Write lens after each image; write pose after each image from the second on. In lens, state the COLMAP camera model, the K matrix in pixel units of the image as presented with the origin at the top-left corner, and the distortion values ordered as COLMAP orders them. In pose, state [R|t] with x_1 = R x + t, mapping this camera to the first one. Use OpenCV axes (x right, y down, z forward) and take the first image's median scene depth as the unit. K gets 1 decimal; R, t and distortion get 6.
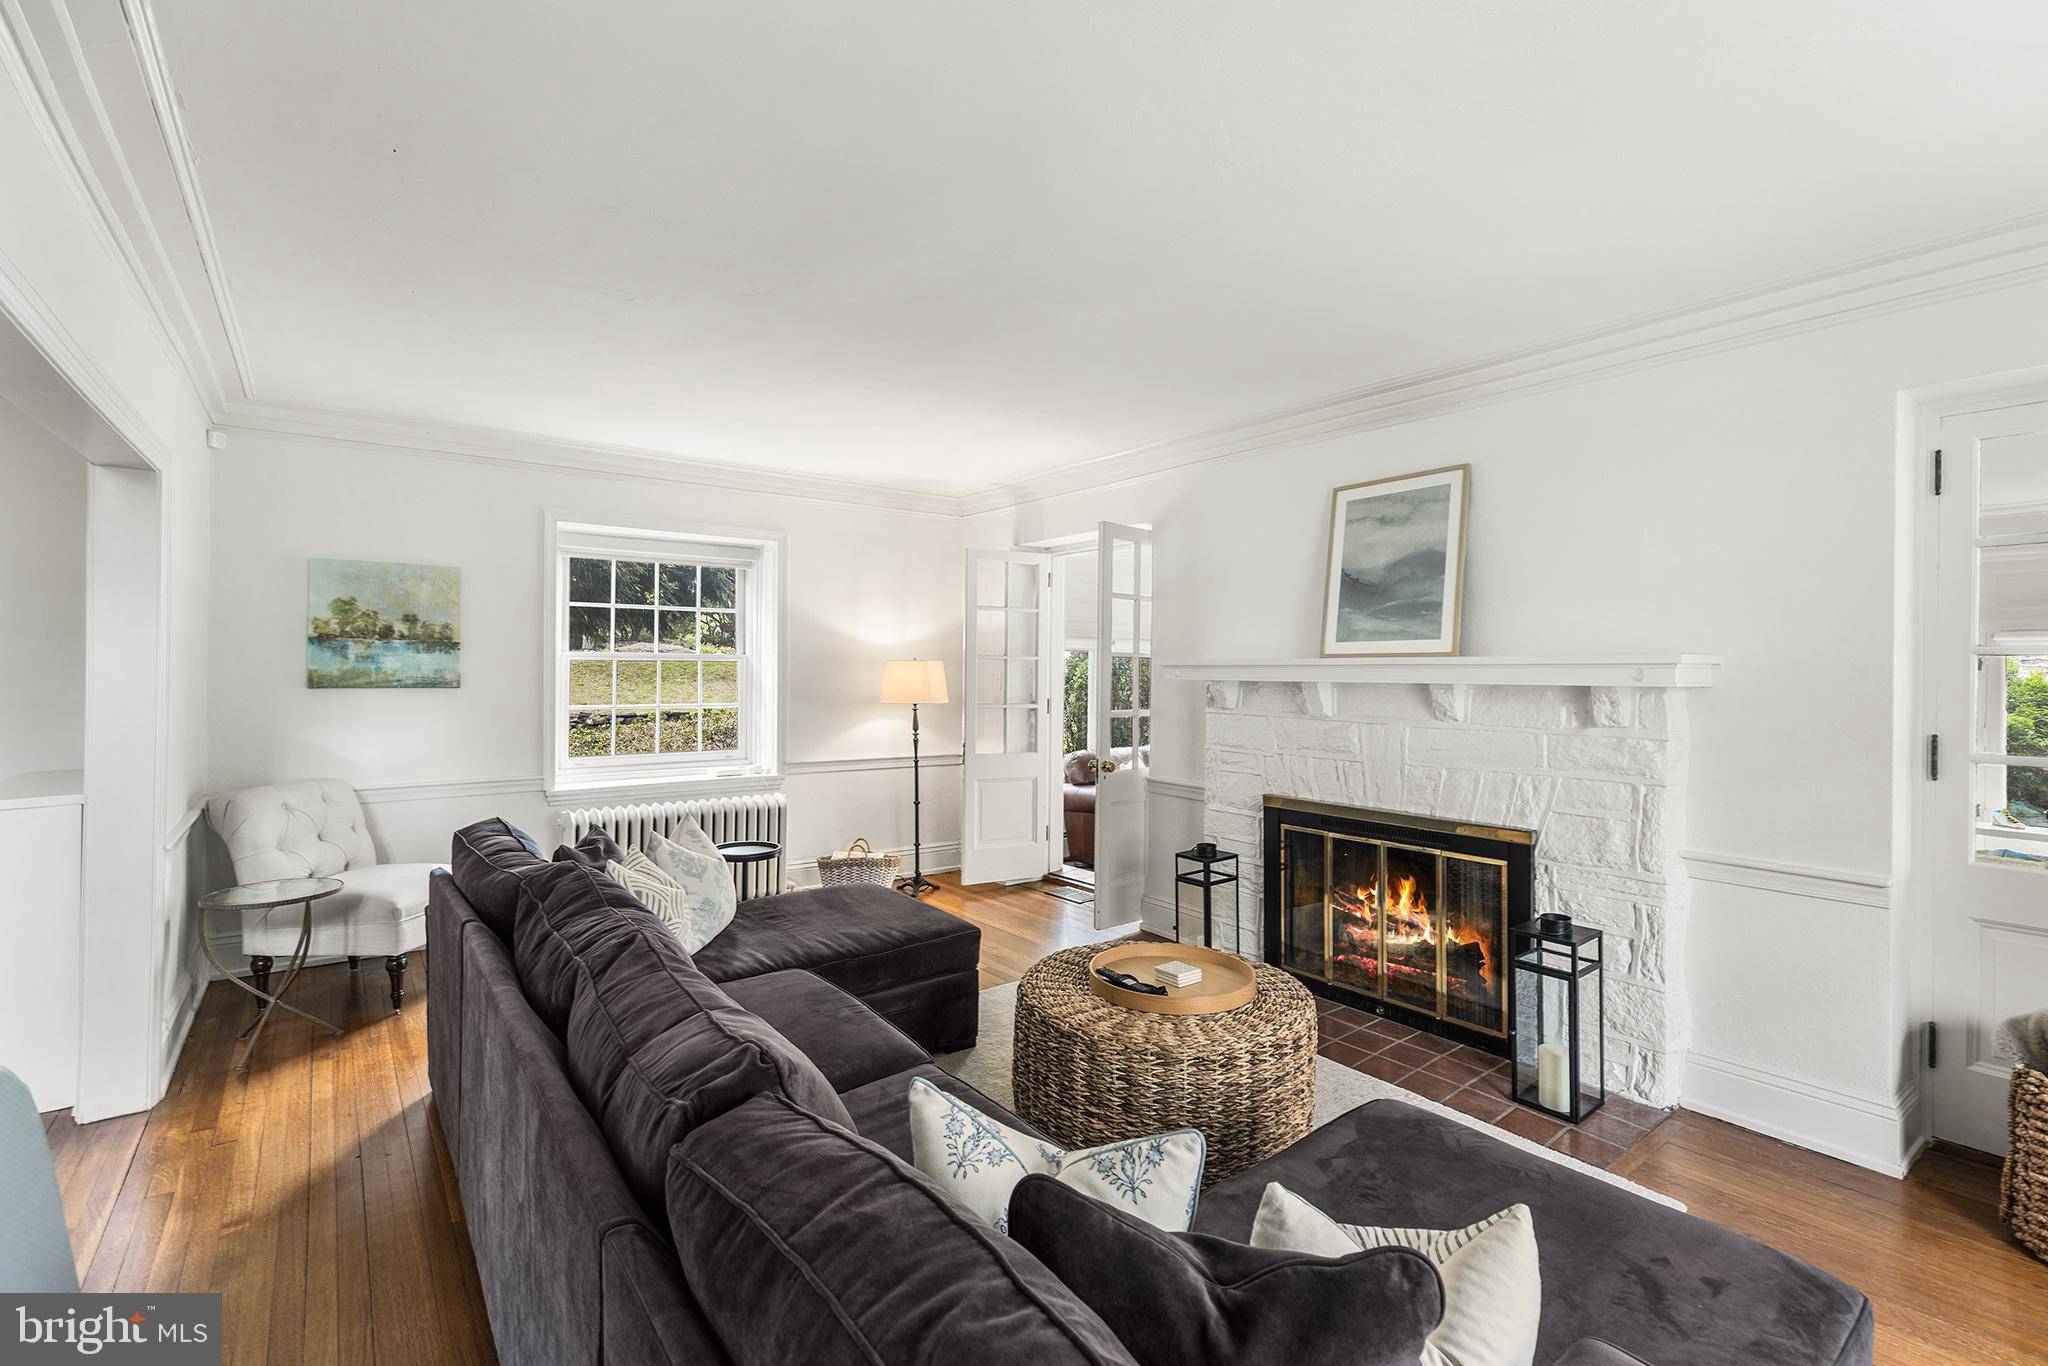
lens RADIAL K [[941.9, 0, 1024.0], [0, 941.9, 683.0], [0, 0, 1]] dist [-0.000004, -0.000092]
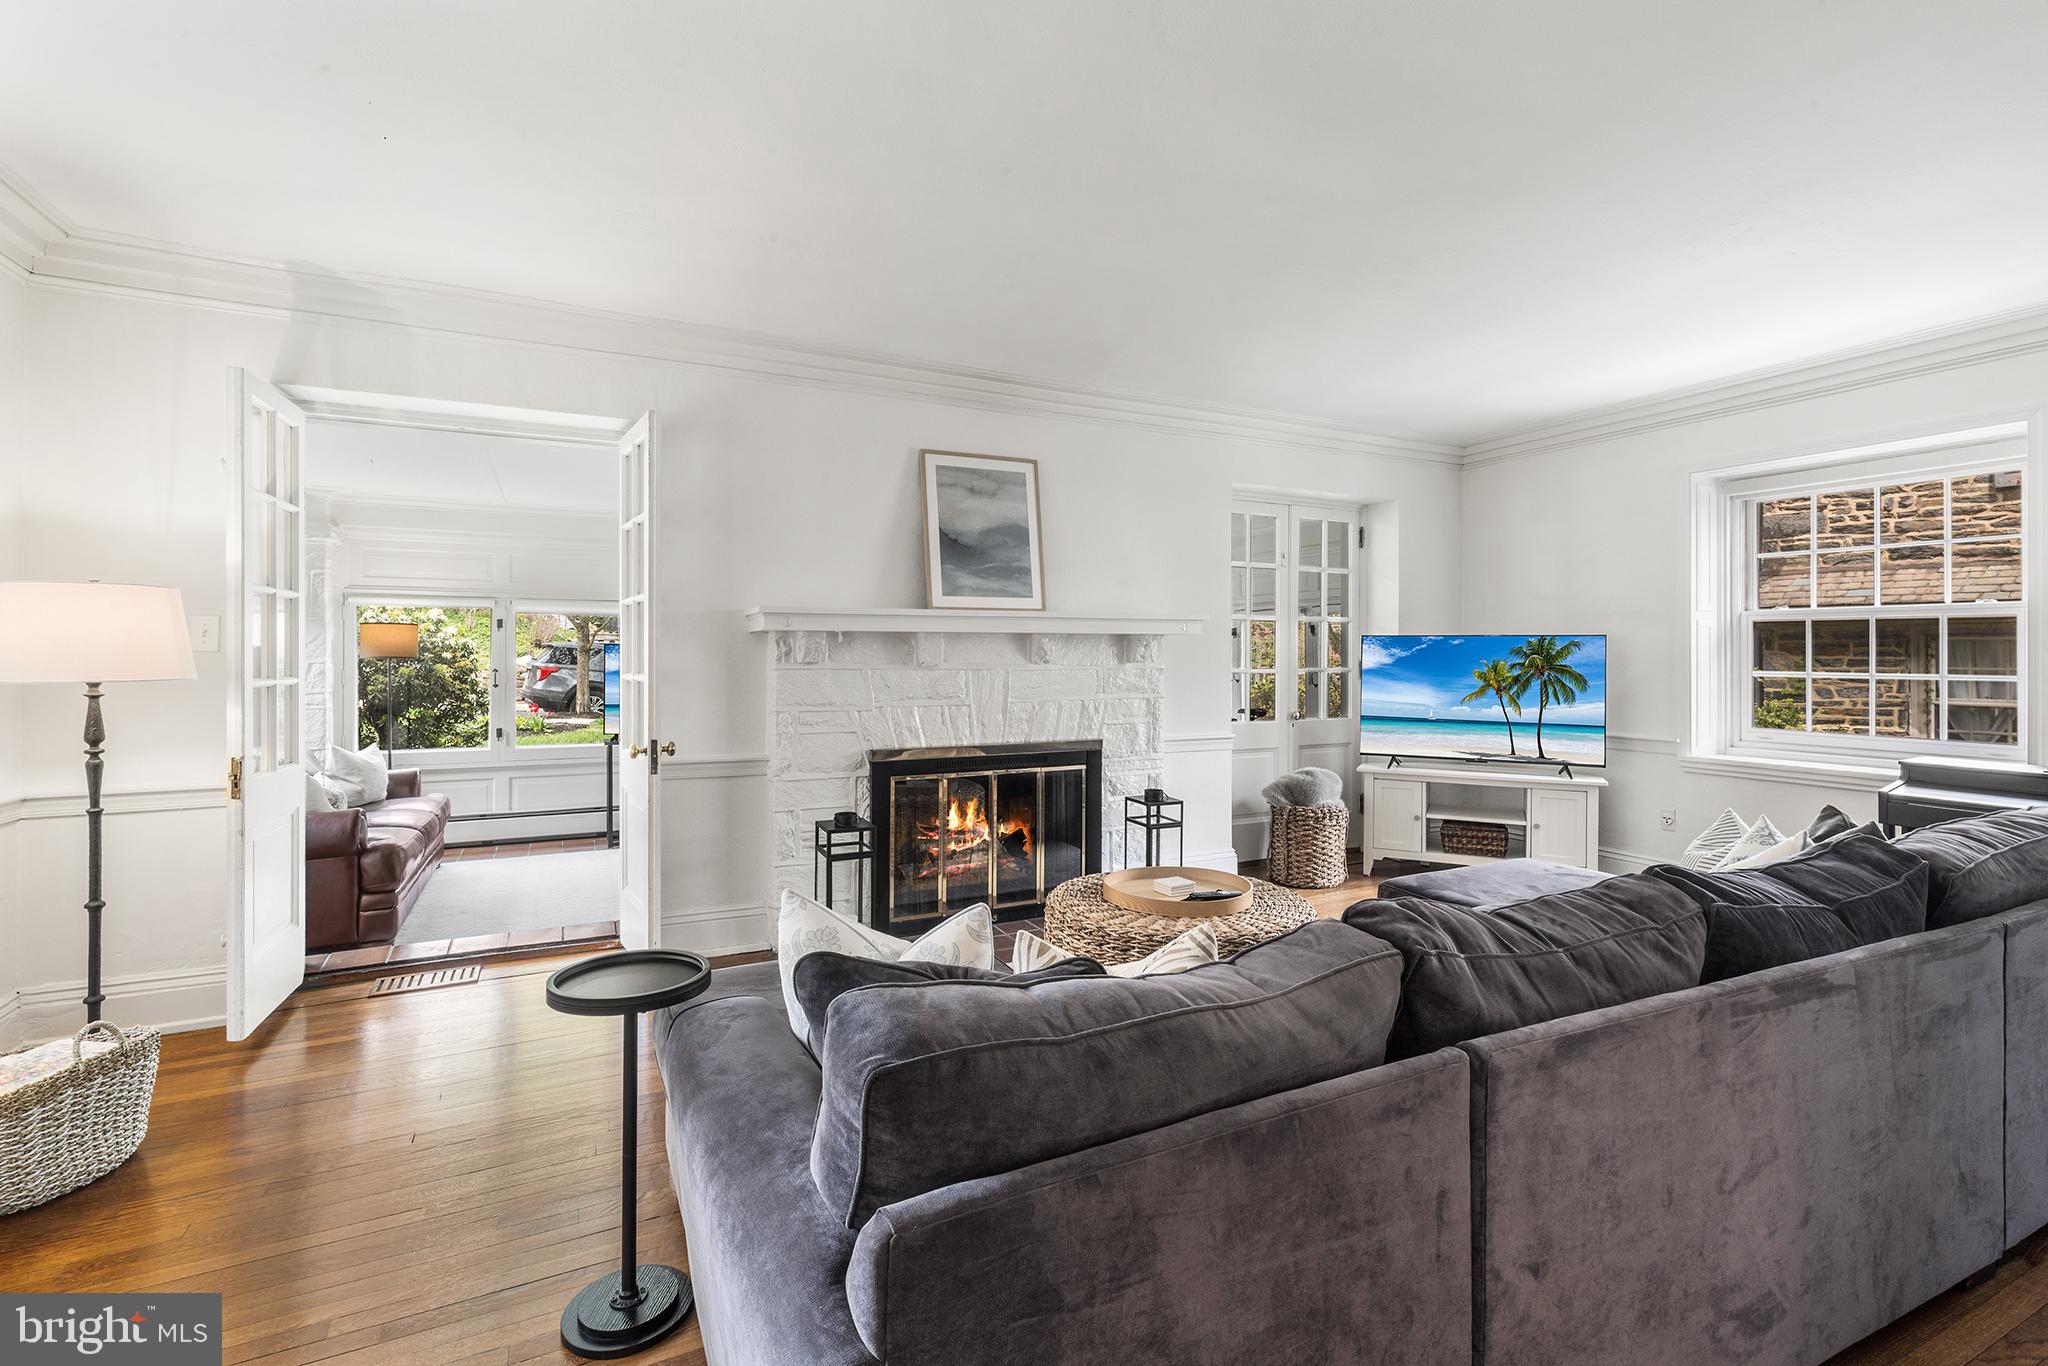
lens RADIAL K [[938.0, 0, 1025.6], [0, 938.0, 650.0], [0, 0, 1]] dist [0.003077, 0.000268]
pose [[0.173093, -0.010849, 0.984846, -0.723858], [0.010146, 0.999906, 0.009232, 0.009527], [-0.984853, 0.008394, 0.173187, 0.745748]]
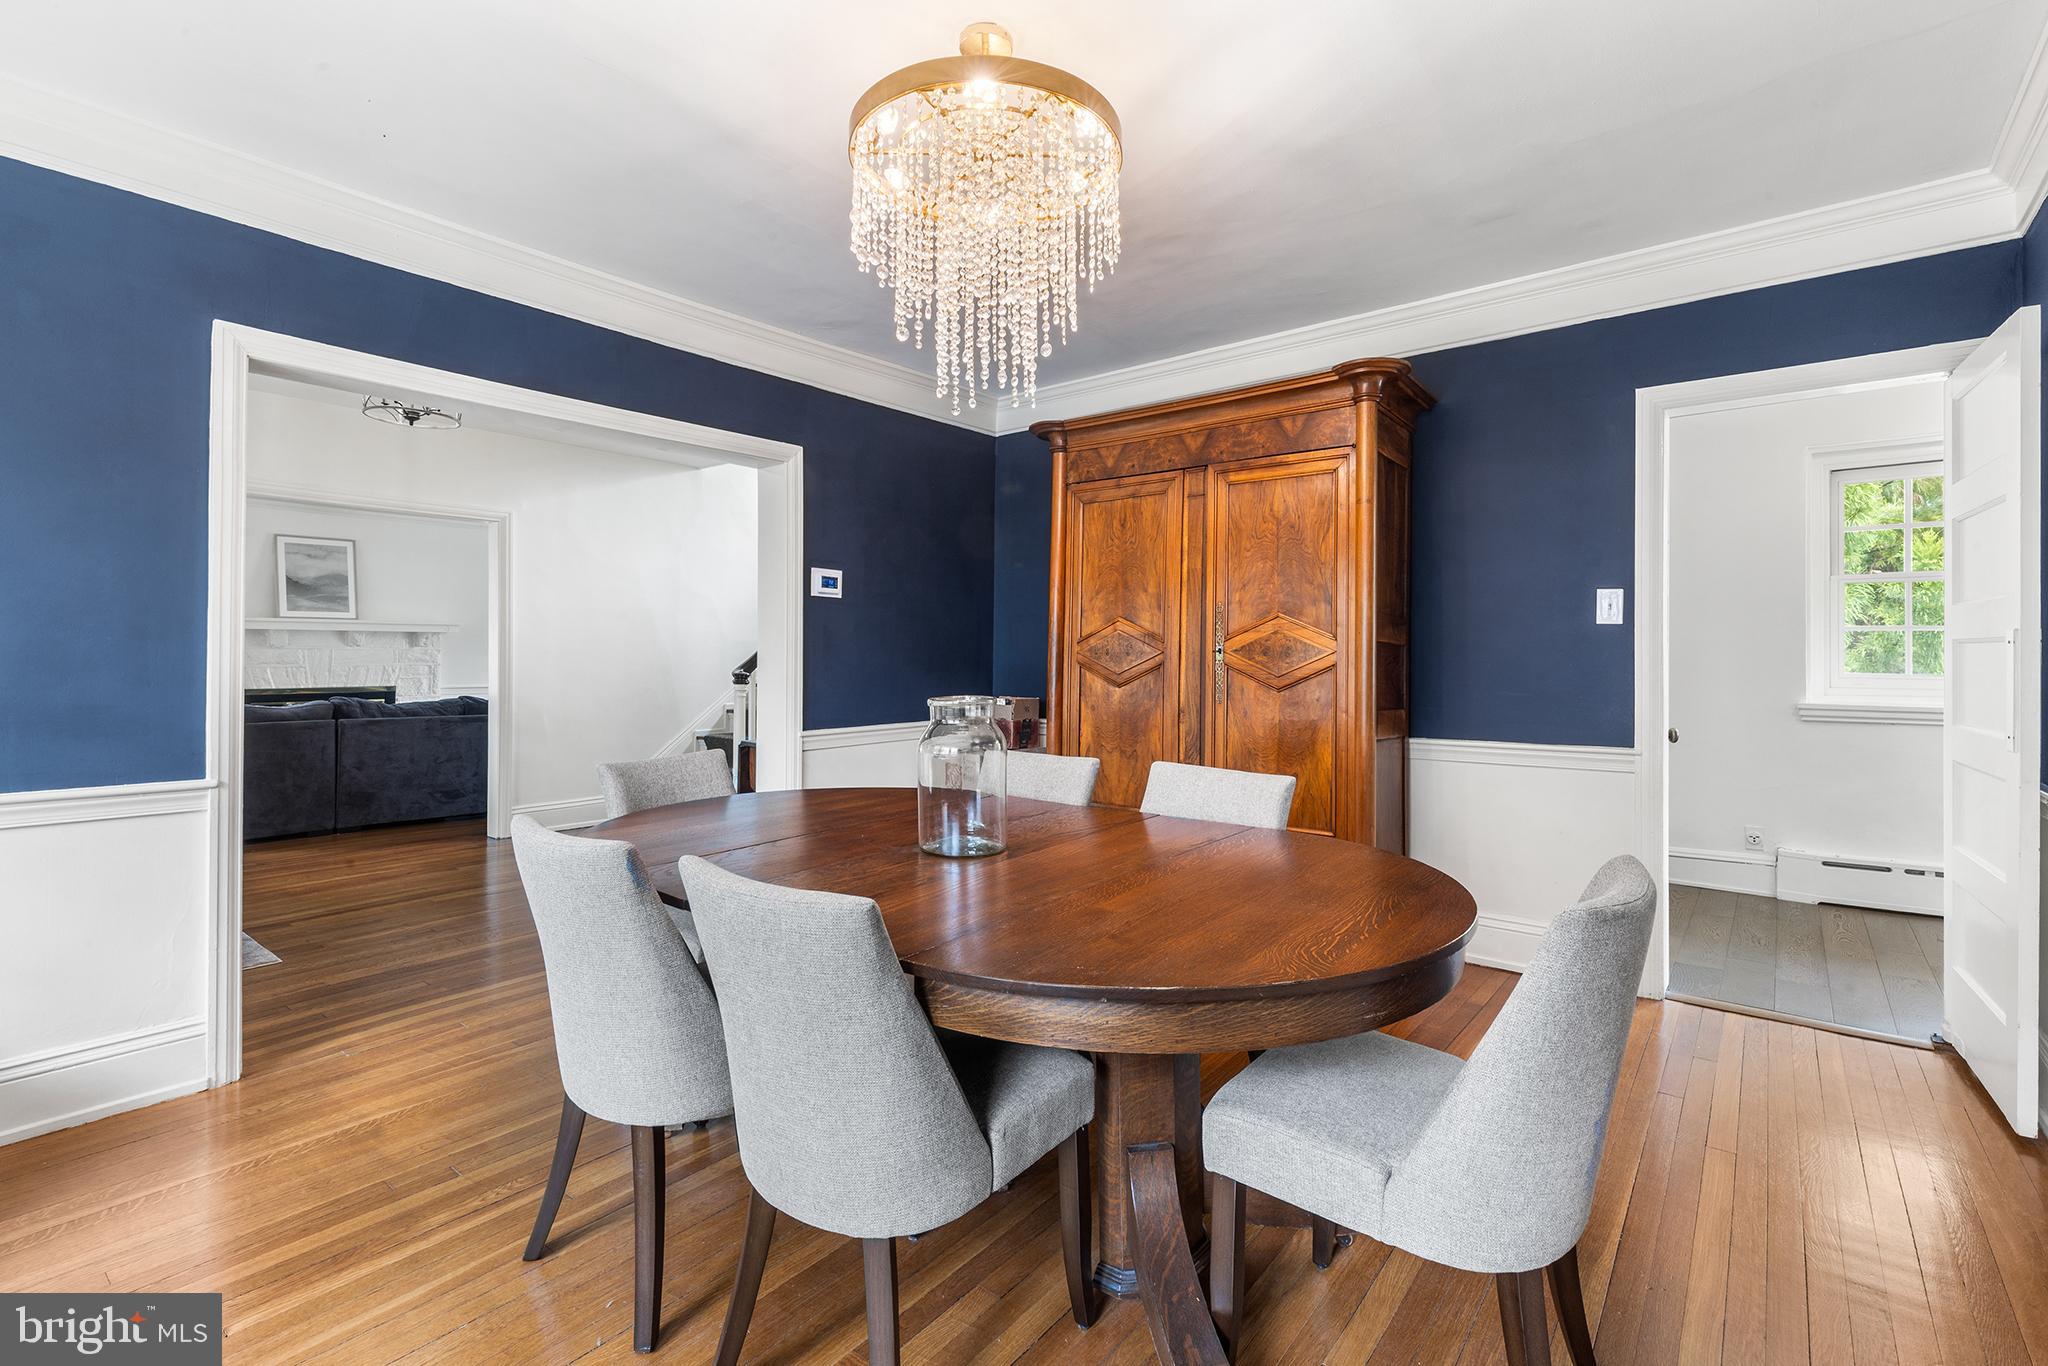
lens RADIAL K [[938.0, 0, 1025.6], [0, 938.0, 650.0], [0, 0, 1]] dist [0.003077, 0.000268]
pose [[-0.257478, -0.010484, 0.966227, -2.147659], [-0.000081, 0.999941, 0.010828, 0.020940], [-0.966284, 0.002710, -0.257464, -0.037127]]
